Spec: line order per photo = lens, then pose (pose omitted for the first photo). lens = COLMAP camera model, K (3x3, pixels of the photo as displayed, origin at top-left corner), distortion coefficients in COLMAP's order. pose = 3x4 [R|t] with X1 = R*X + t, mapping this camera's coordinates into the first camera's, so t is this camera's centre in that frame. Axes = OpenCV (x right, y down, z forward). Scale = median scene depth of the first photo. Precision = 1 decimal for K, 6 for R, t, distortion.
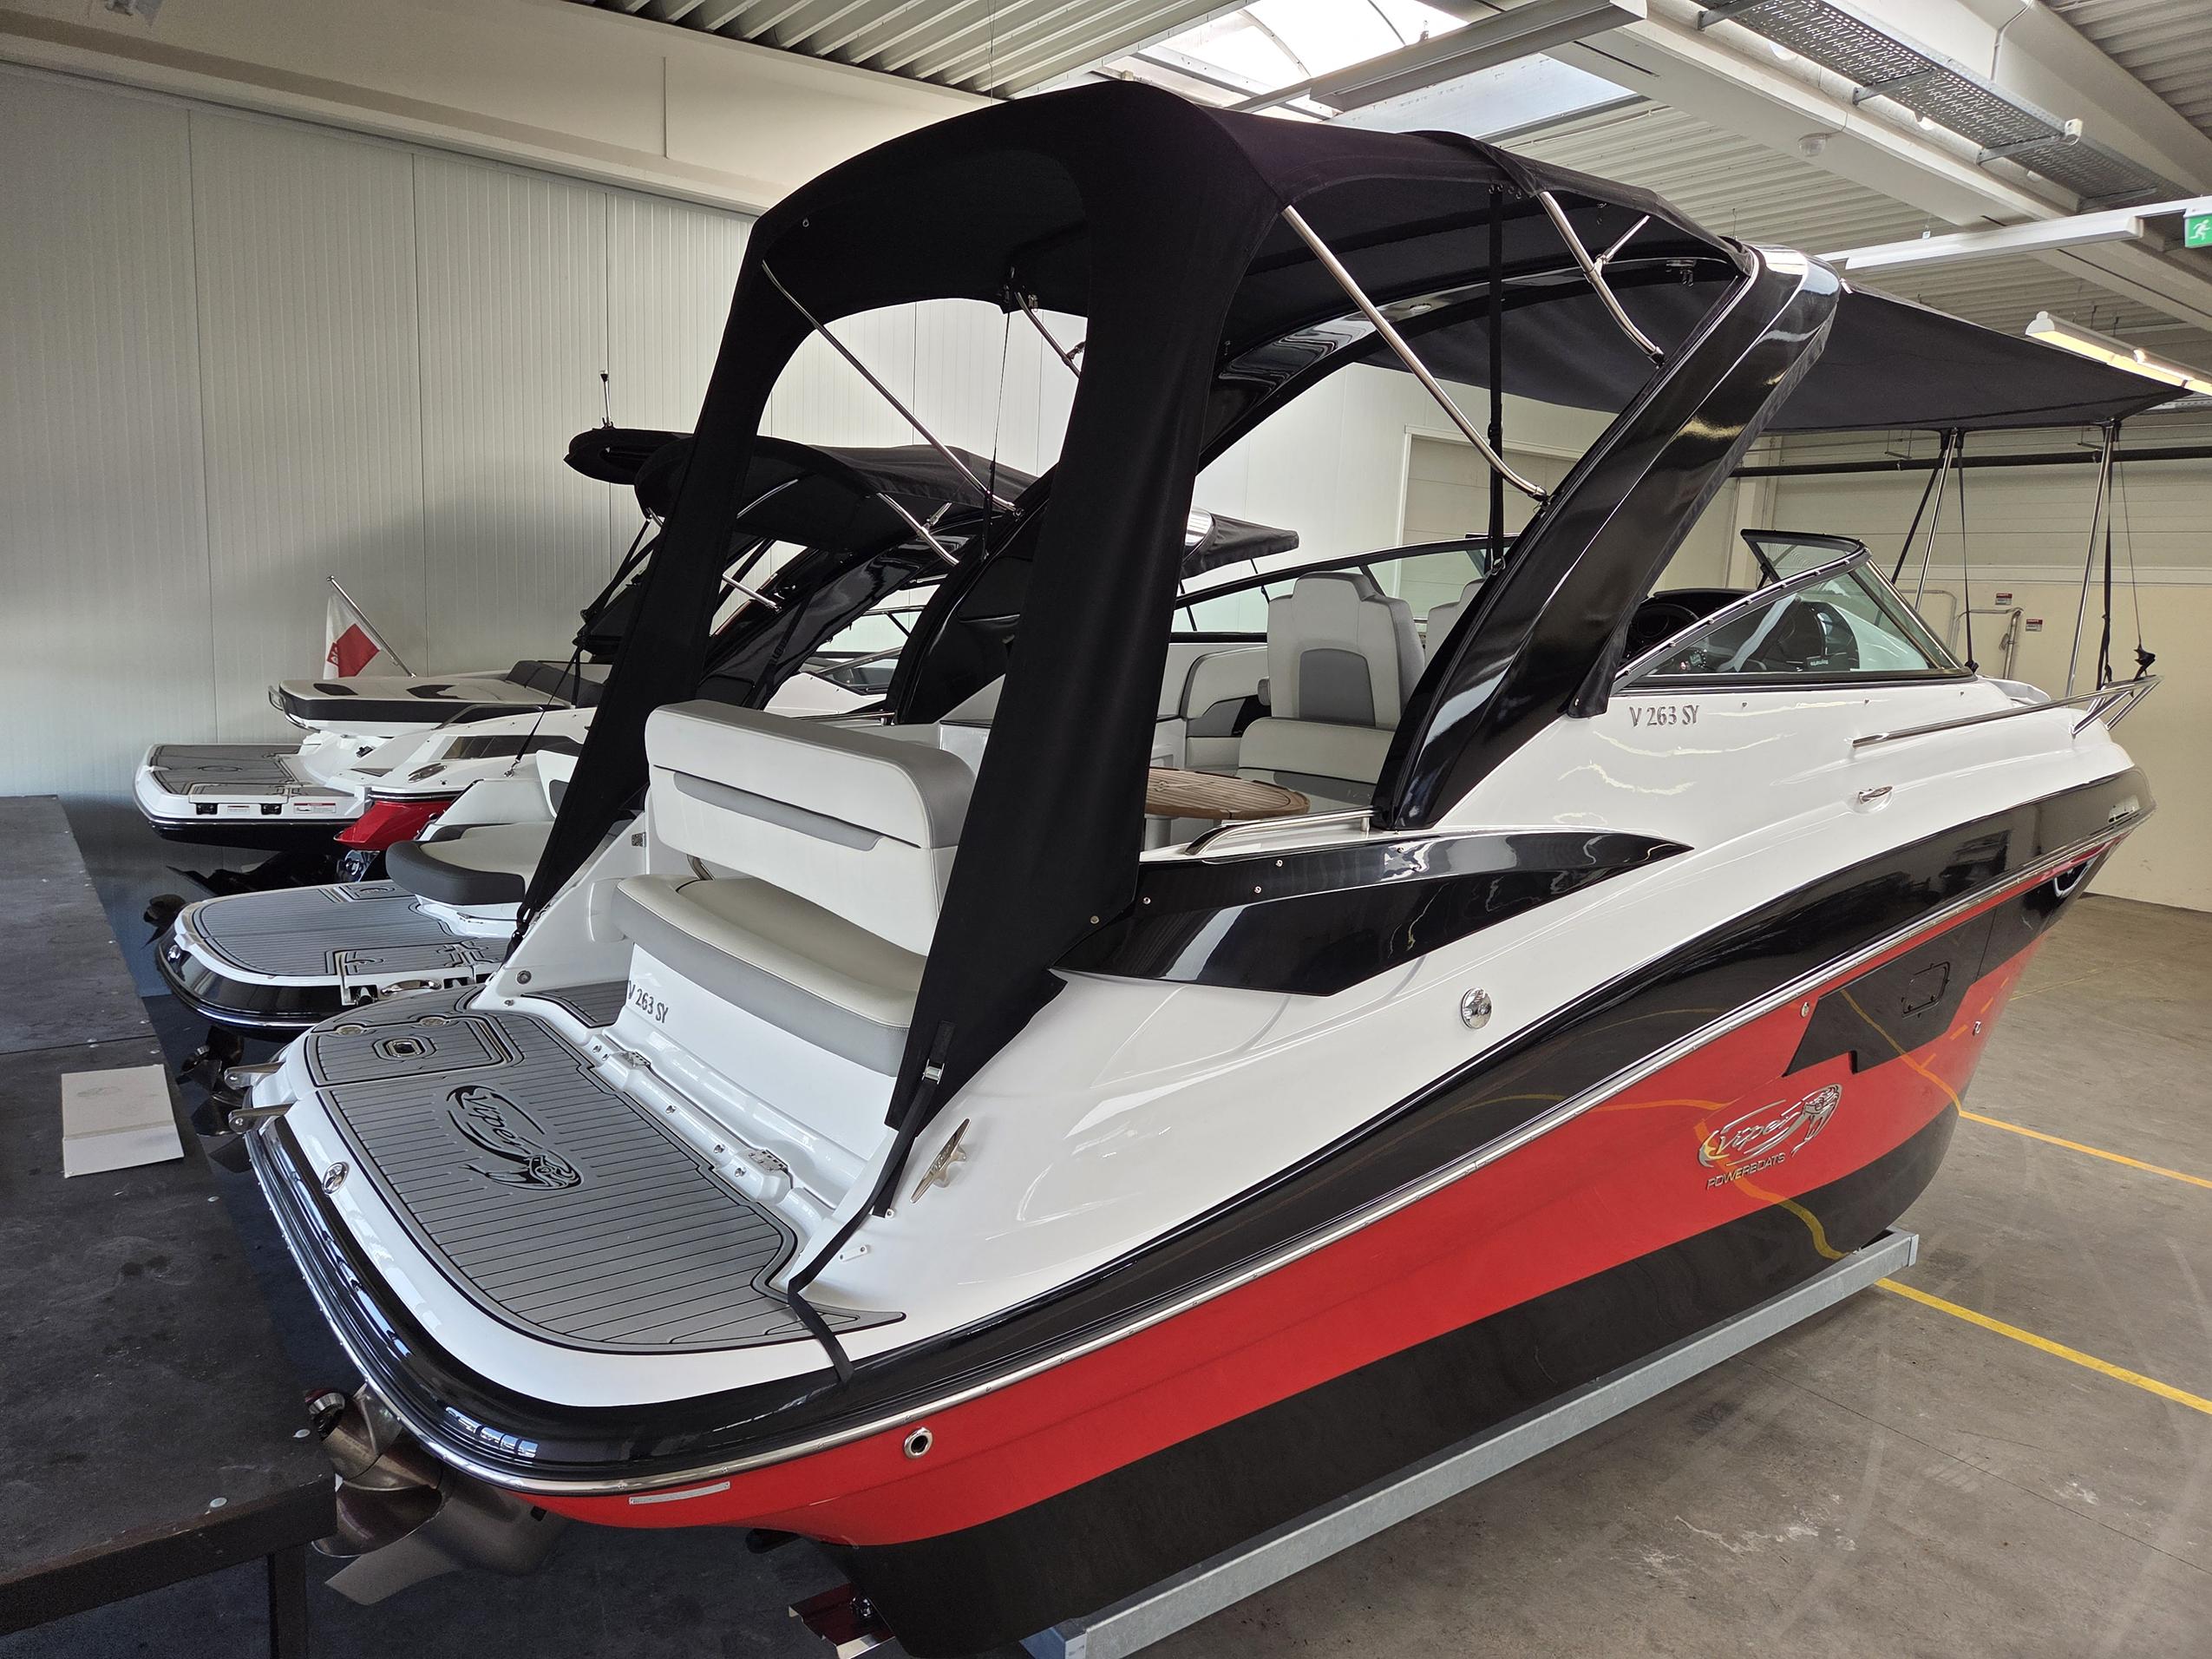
lens RADIAL K [[1464.4, 0, 1106.0], [0, 1464.4, 829.5], [0, 0, 1]] dist [0.066671, -0.053163]
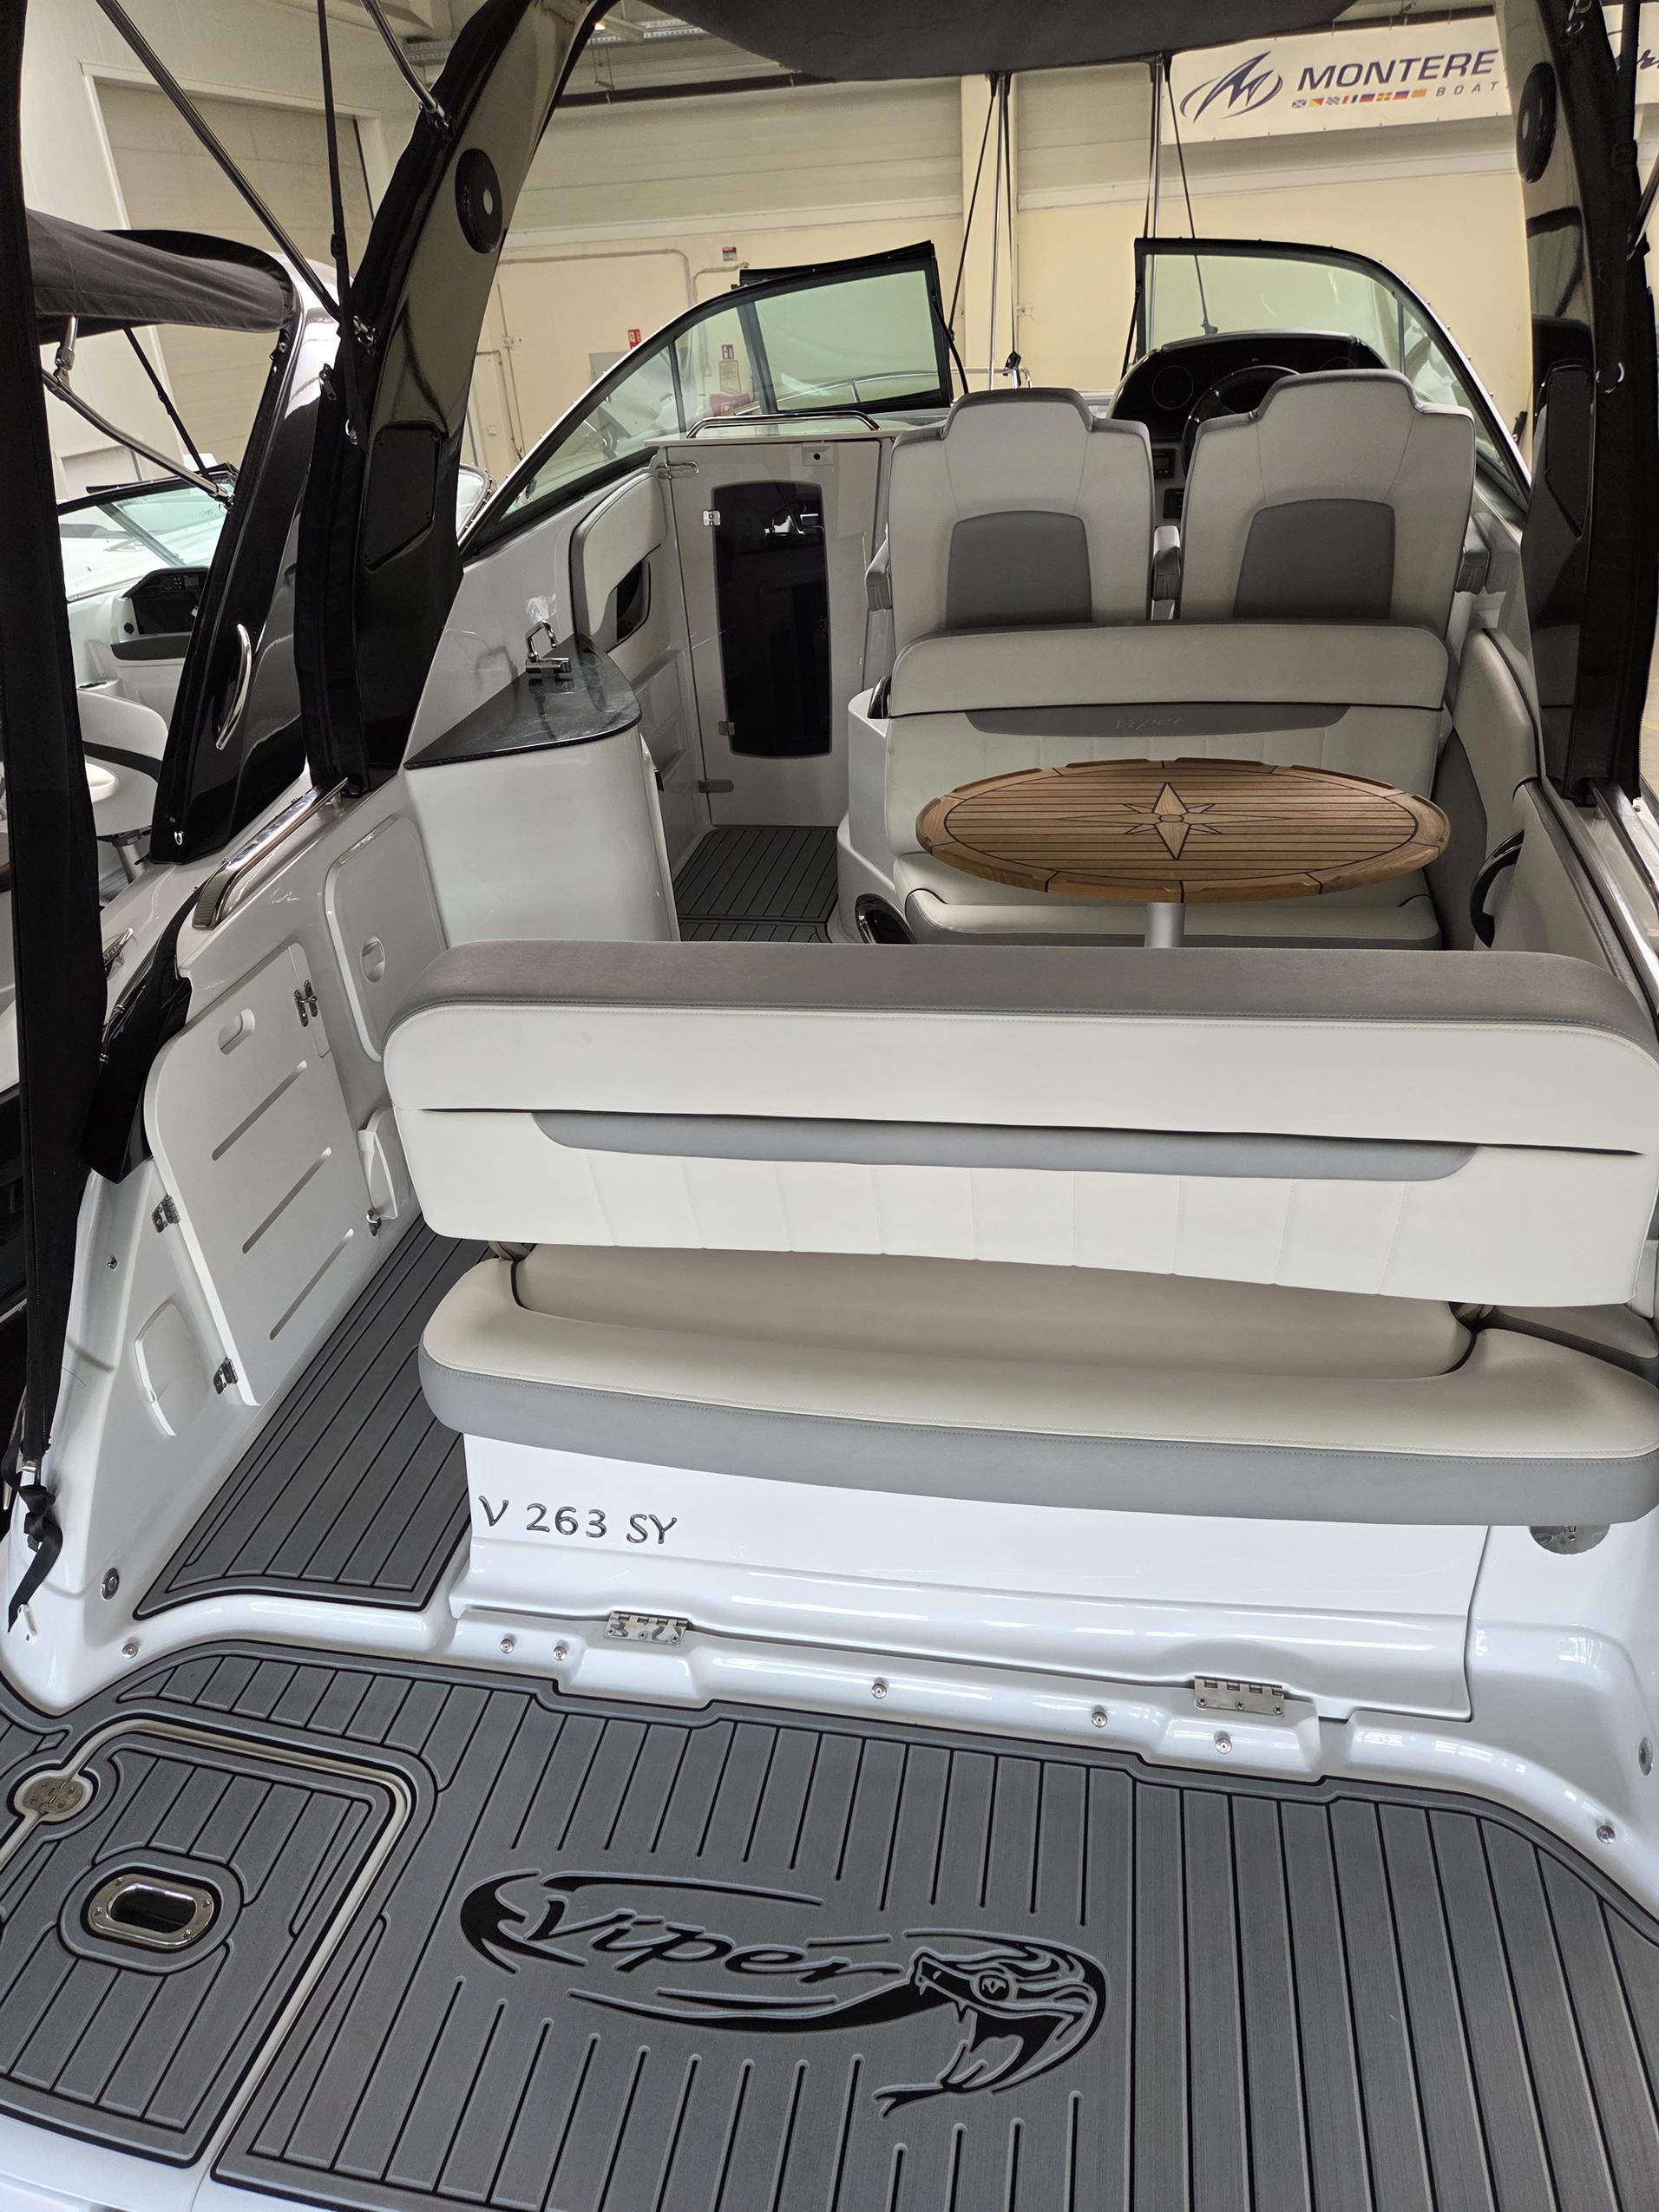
lens RADIAL K [[1464.4, 0, 830.3], [0, 1464.4, 1092.0], [0, 0, 1]] dist [0.066671, -0.053163]
pose [[0.737864, -0.408239, 0.537492, -0.477434], [0.198351, 0.892335, 0.405456, -0.218955], [-0.645146, -0.192559, 0.739397, 0.601878]]
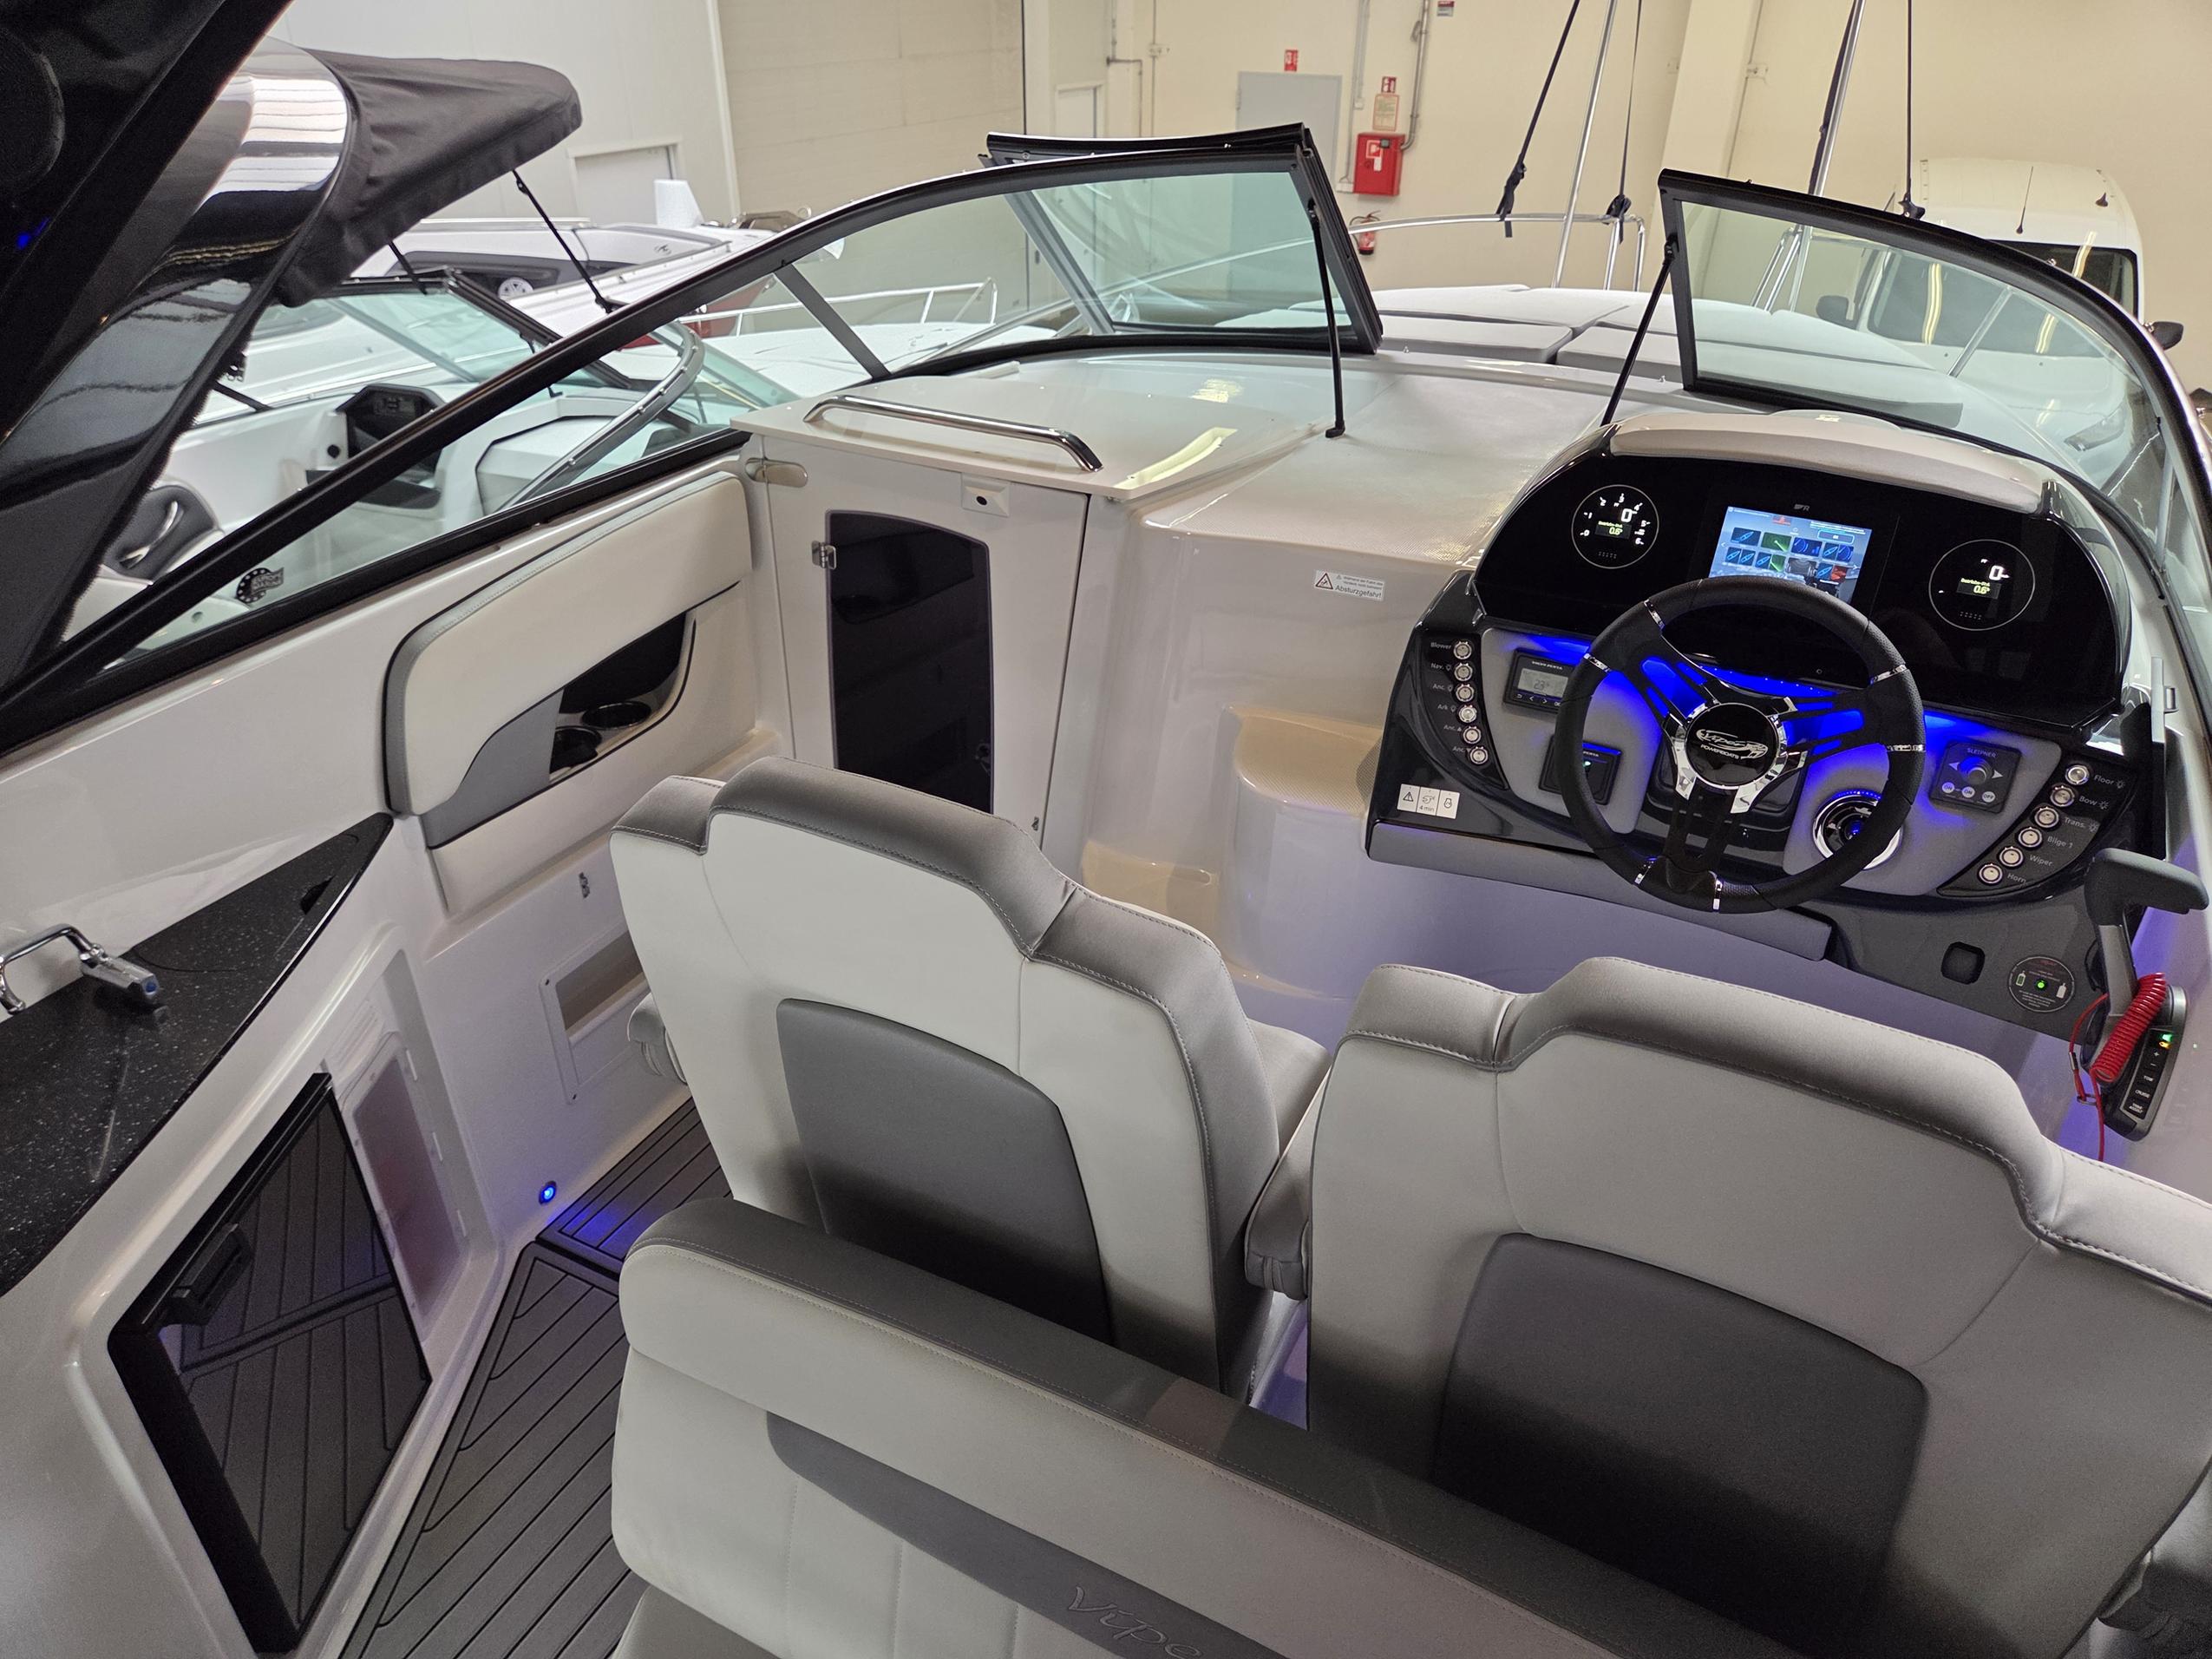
lens RADIAL K [[1471.4, 0, 1114.1], [0, 1471.4, 834.9], [0, 0, 1]] dist [0.076044, -0.066423]
pose [[0.900113, -0.252794, 0.354812, 0.122949], [0.097563, 0.910713, 0.401353, -0.317935], [-0.424591, -0.326646, 0.844408, 0.932148]]
